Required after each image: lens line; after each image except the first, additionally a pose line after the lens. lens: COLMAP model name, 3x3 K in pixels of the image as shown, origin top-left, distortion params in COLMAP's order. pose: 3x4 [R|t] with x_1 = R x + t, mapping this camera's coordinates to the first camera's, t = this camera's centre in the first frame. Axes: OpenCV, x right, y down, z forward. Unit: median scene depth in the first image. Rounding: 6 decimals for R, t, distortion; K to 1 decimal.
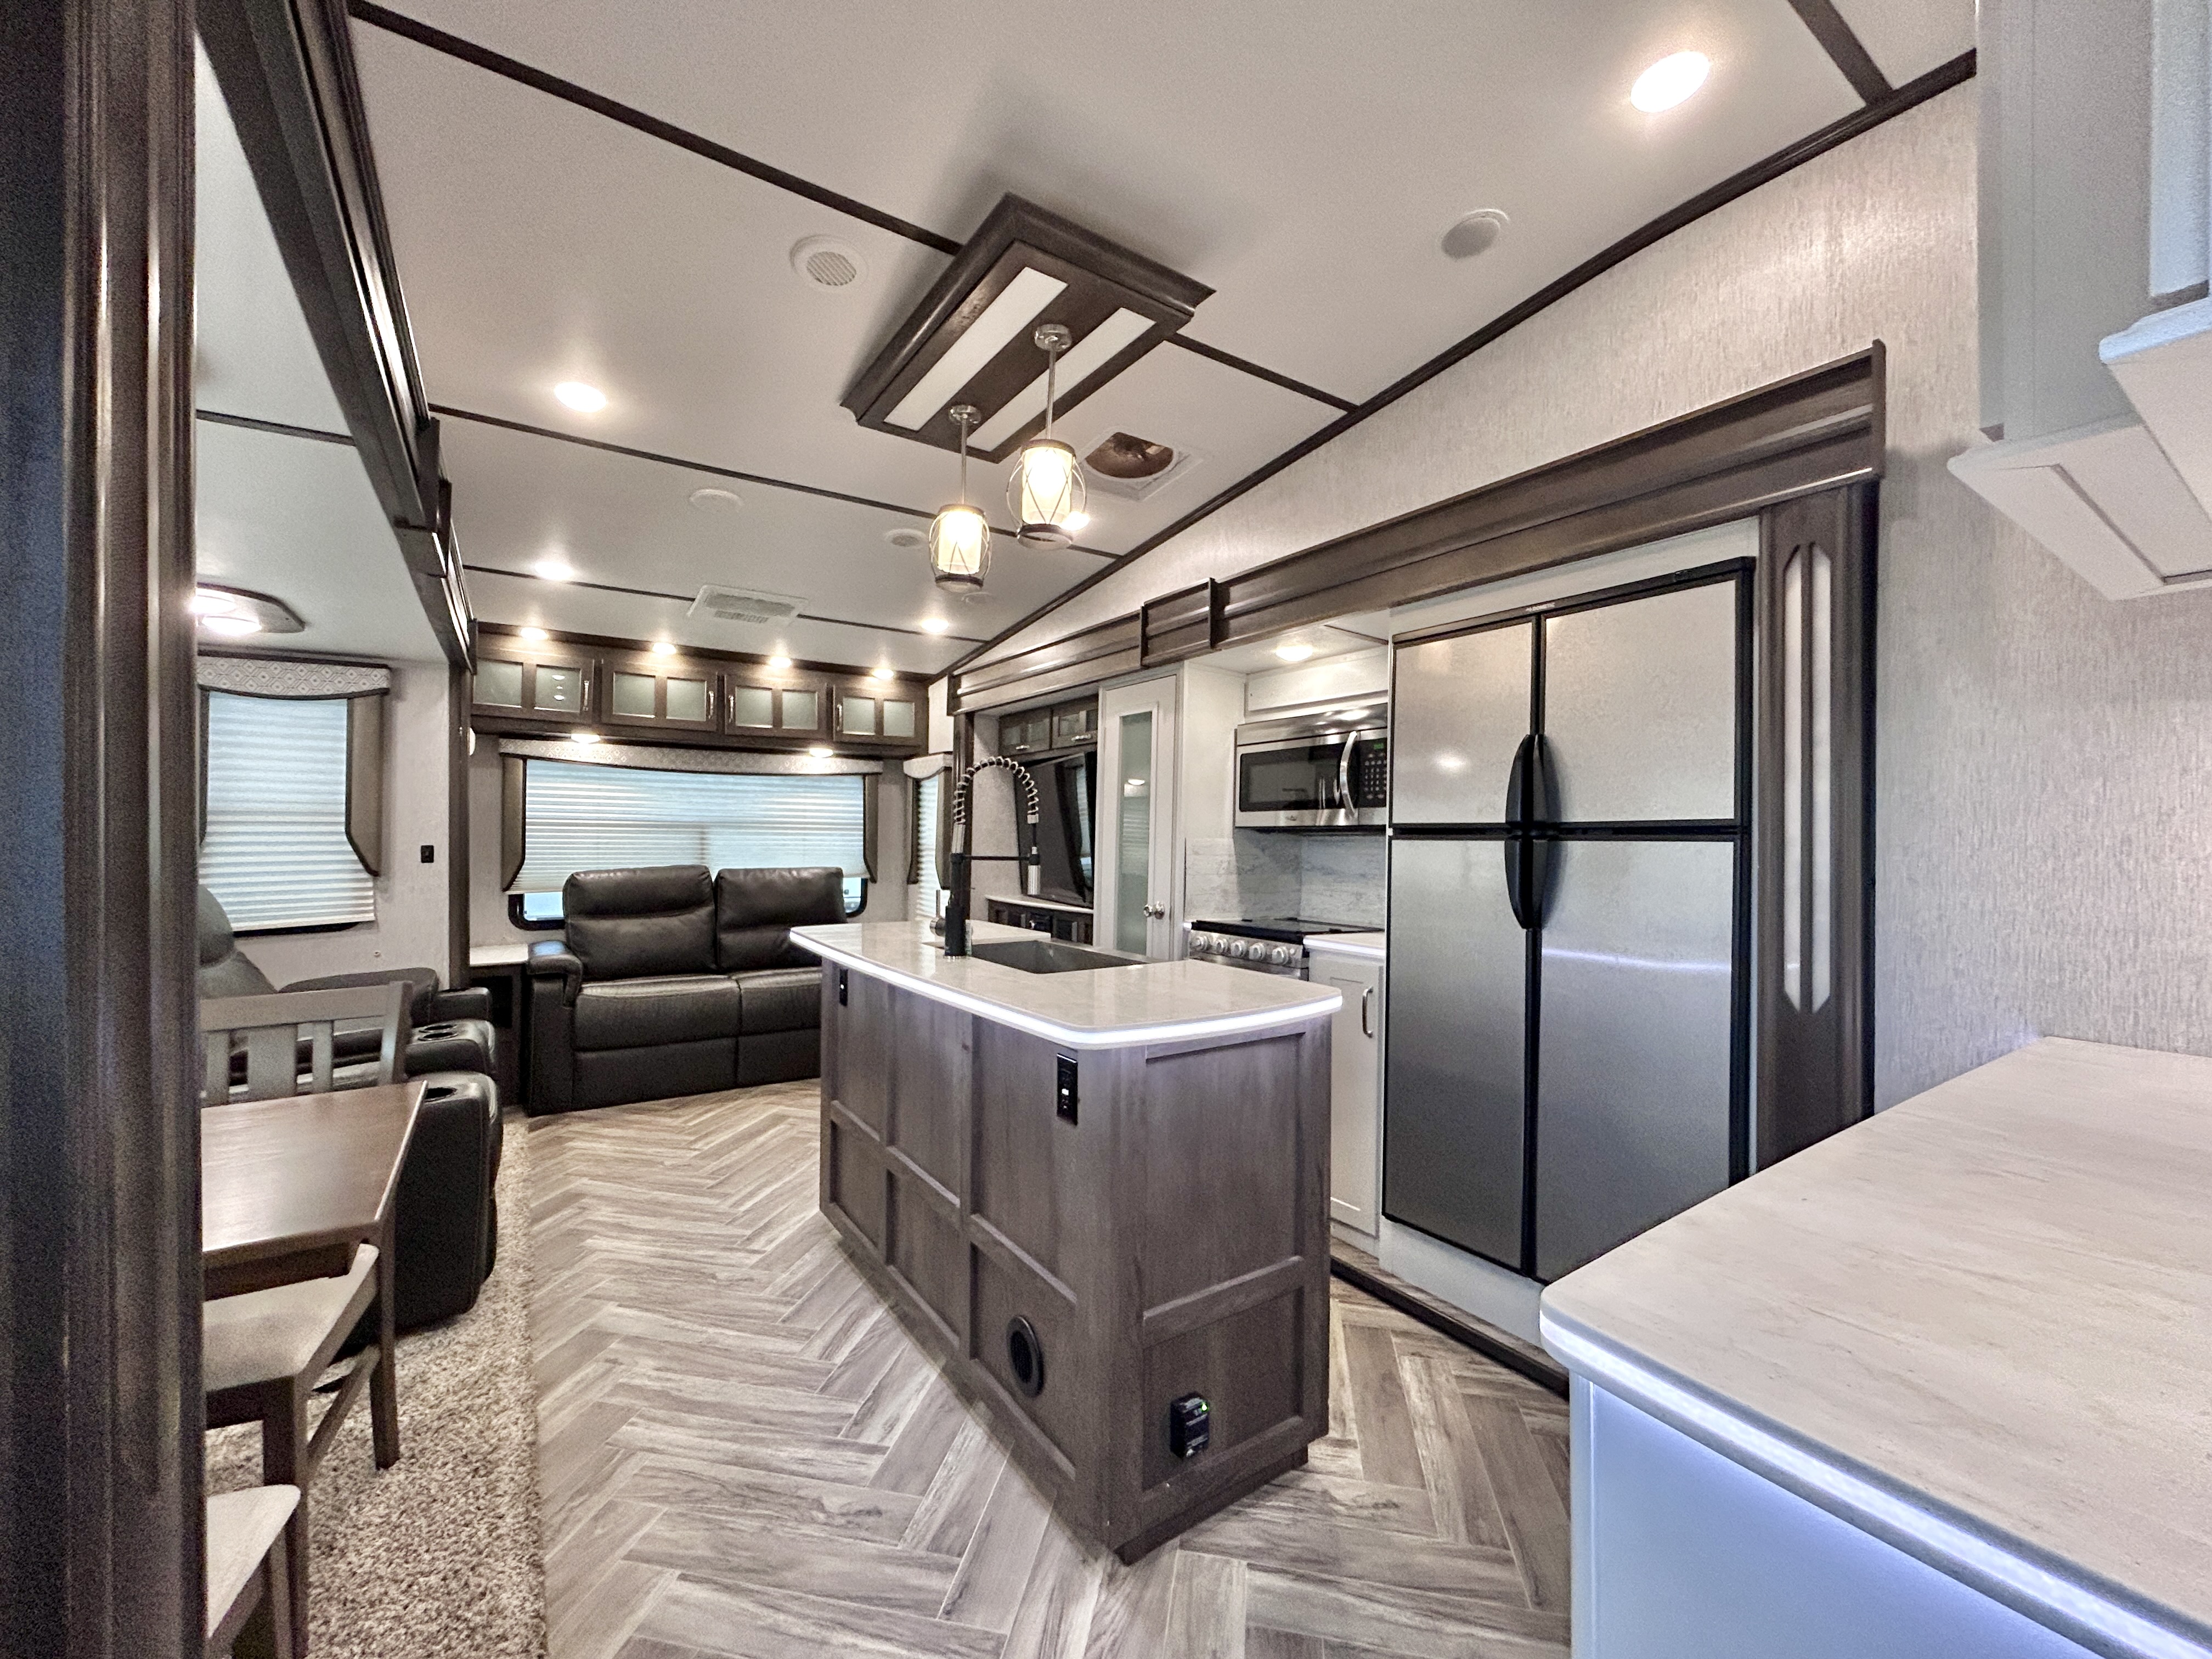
lens RADIAL K [[880.8, 0, 1106.0], [0, 880.8, 829.5], [0, 0, 1]] dist [-0.013860, -0.000131]
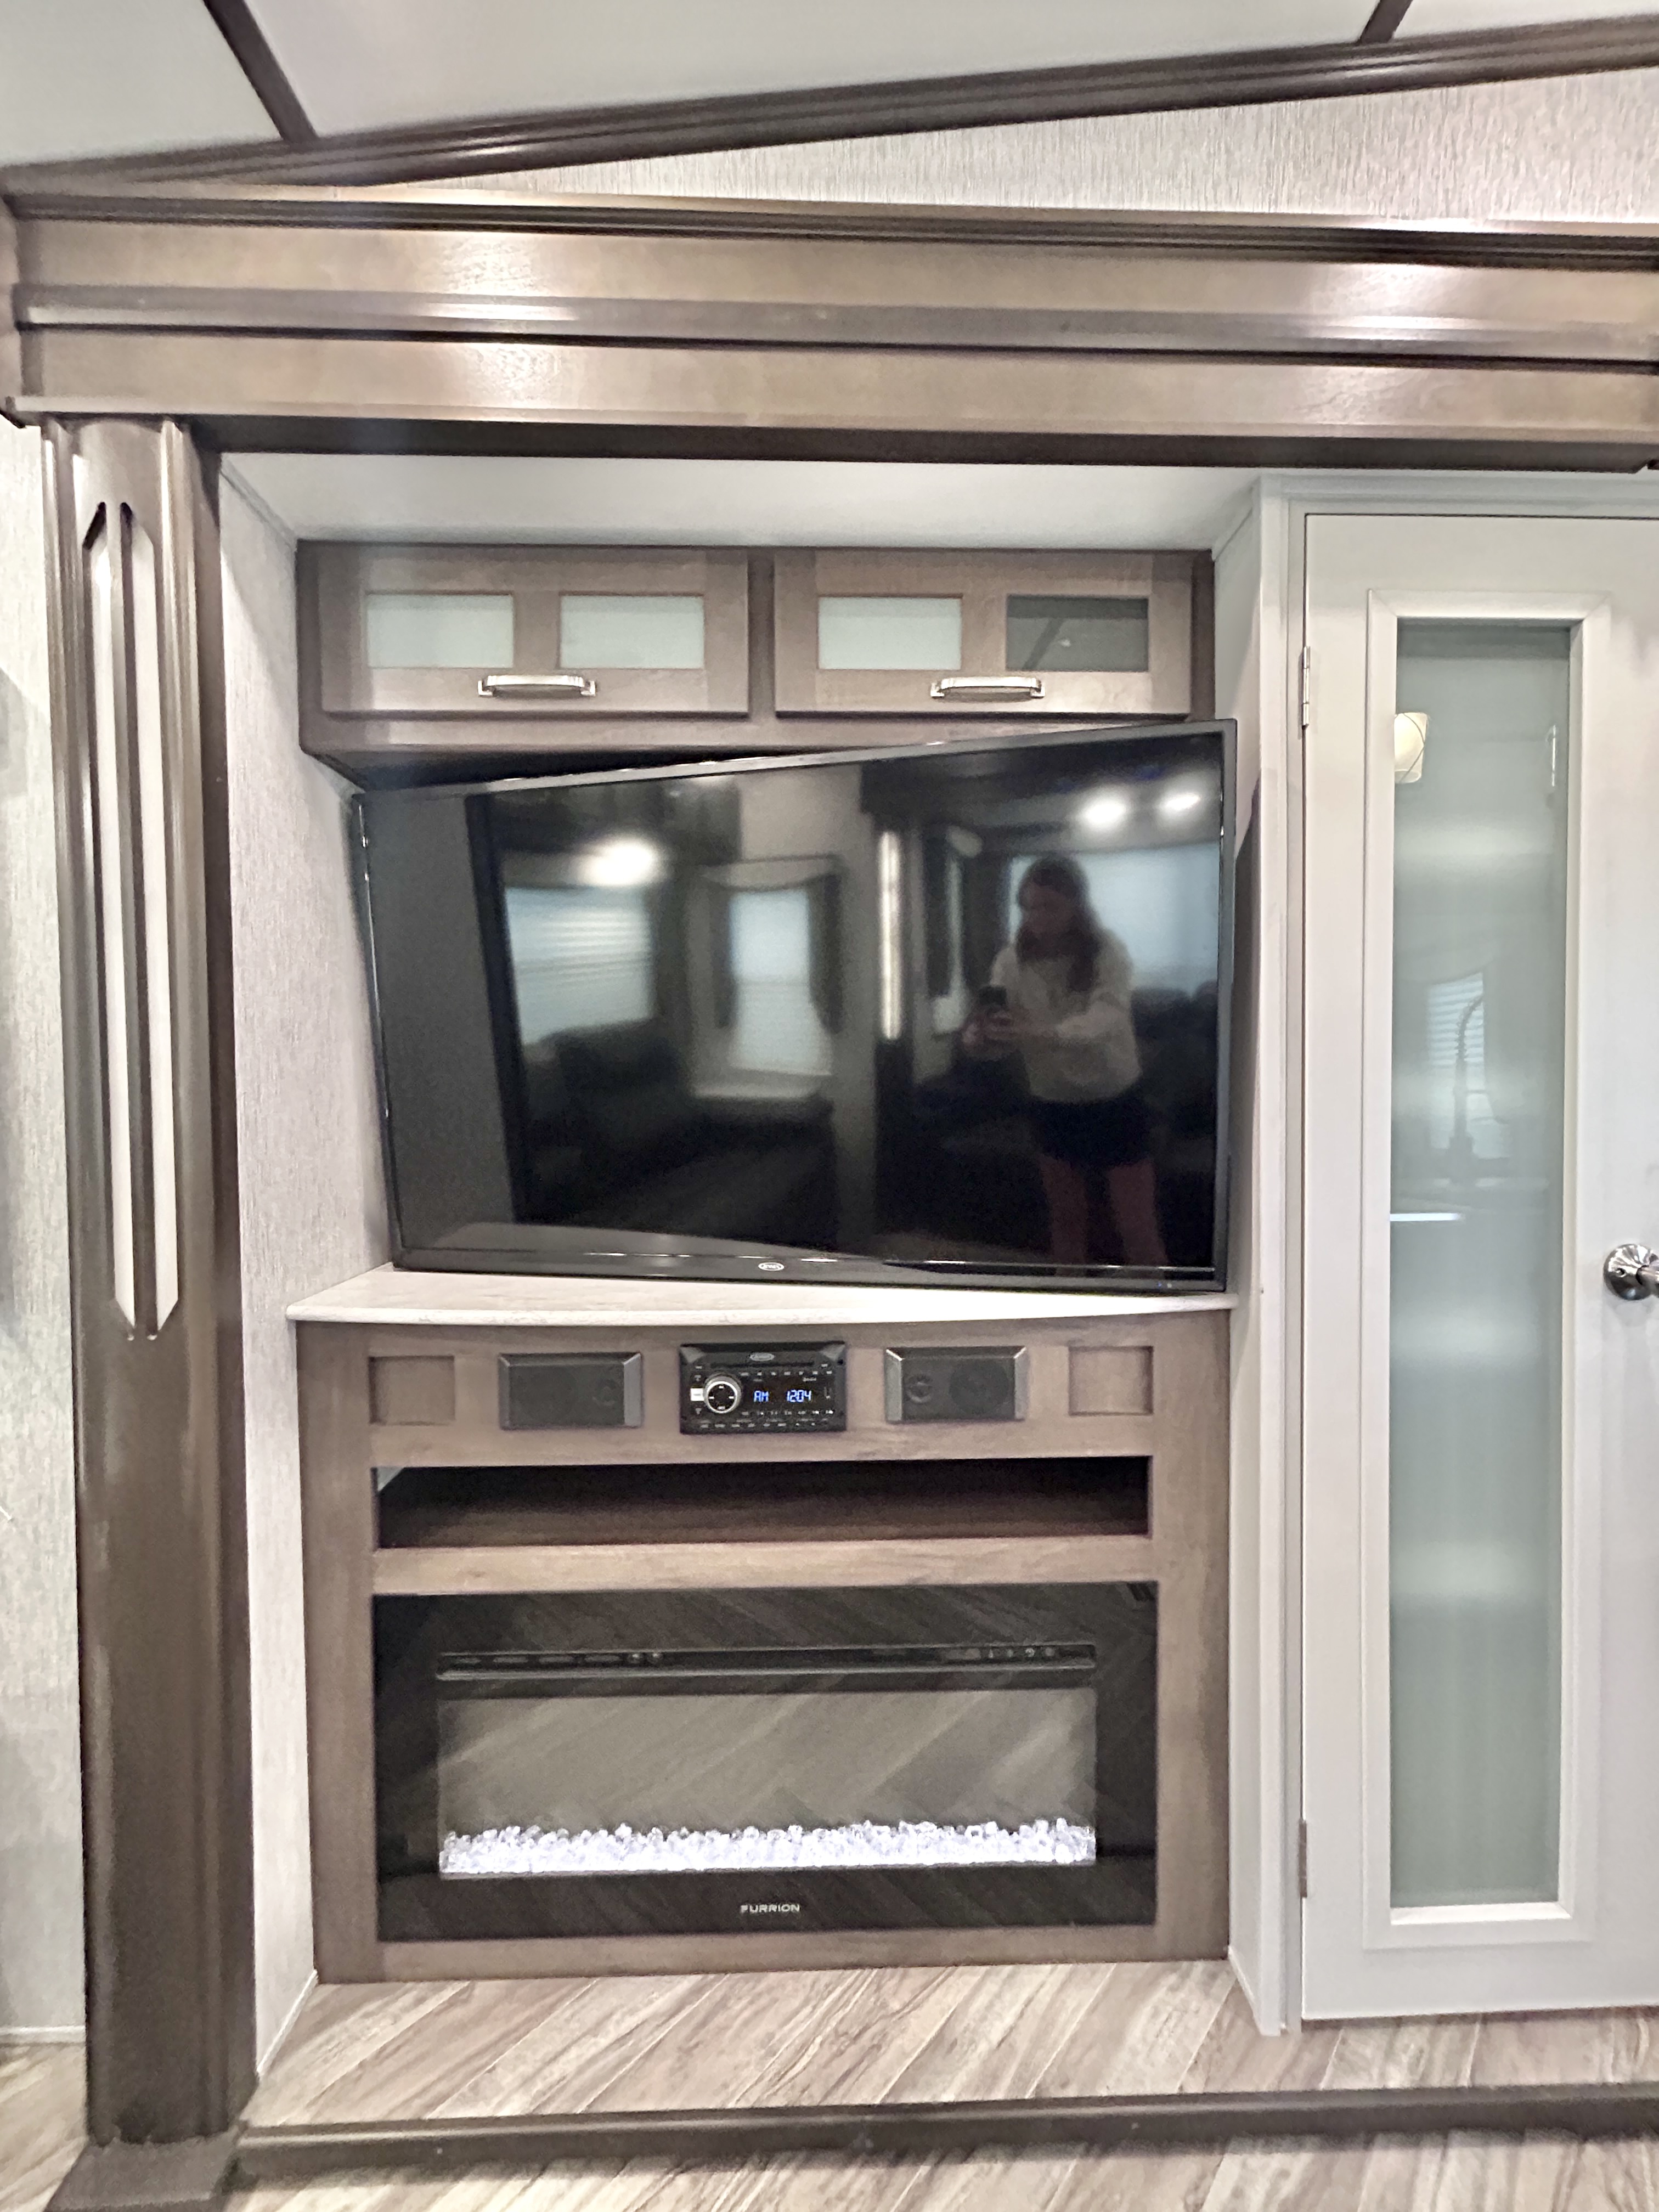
lens RADIAL K [[885.3, 0, 829.5], [0, 885.3, 1106.0], [0, 0, 1]] dist [-0.002387, -0.000018]
pose [[0.541900, -0.054390, 0.838681, -0.337032], [0.000309, 0.997917, 0.064517, 0.010110], [-0.840443, -0.034702, 0.540788, 1.006164]]
